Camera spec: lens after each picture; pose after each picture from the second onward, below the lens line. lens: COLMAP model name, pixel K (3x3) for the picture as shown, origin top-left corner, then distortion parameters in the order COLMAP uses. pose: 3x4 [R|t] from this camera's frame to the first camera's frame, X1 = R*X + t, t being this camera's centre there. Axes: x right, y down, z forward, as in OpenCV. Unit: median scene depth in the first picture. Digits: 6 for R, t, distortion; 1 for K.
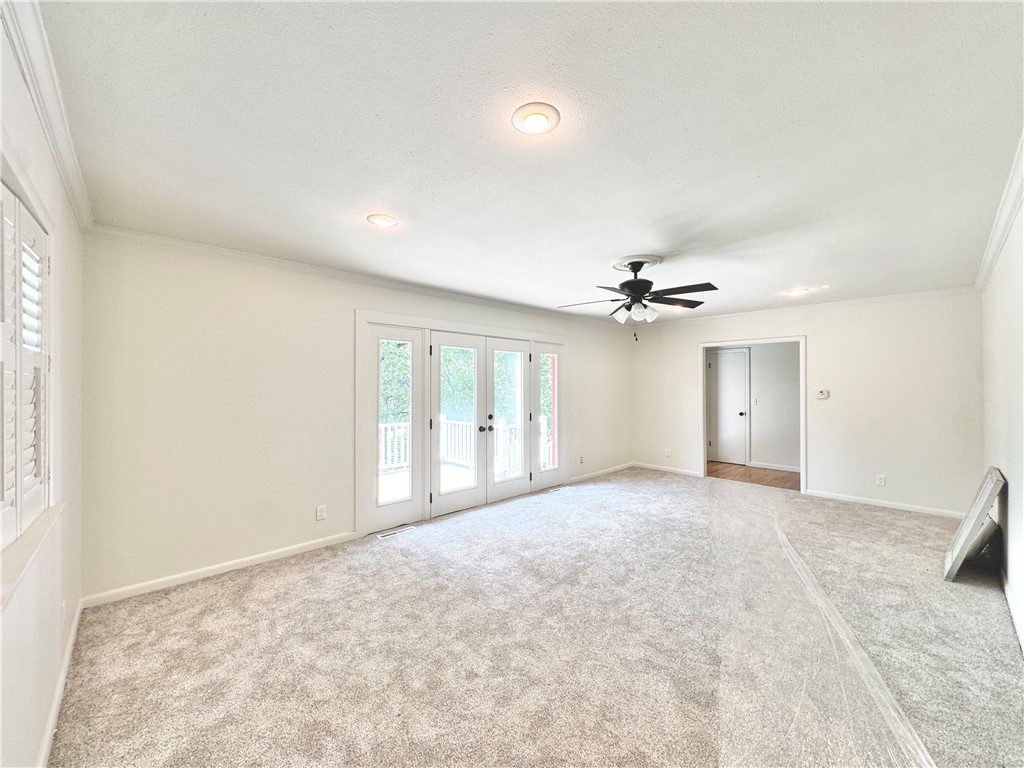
lens RADIAL K [[403.9, 0, 509.8], [0, 403.9, 391.1], [0, 0, 1]] dist [-0.000801, -0.000055]
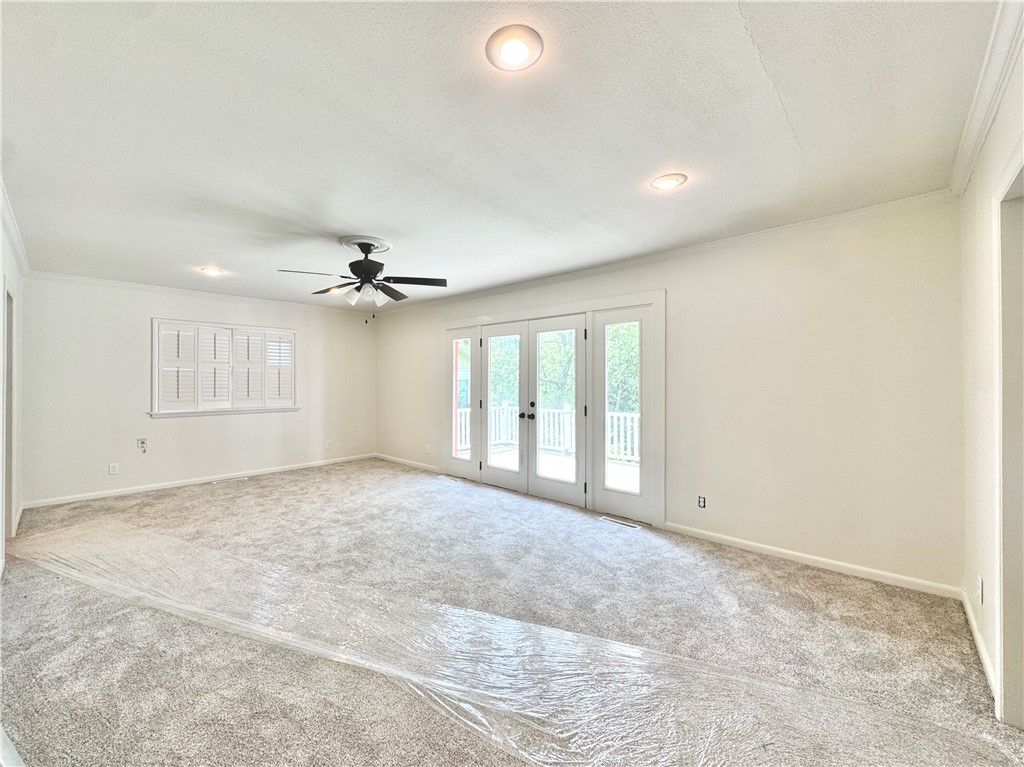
lens RADIAL K [[416.7, 0, 509.8], [0, 416.7, 375.8], [0, 0, 1]] dist [0.000681, -0.000010]
pose [[0.075108, -0.001819, -0.997174, 0.927205], [0.002655, 0.999995, -0.001624, -0.001640], [0.997172, -0.002526, 0.075113, 0.880694]]
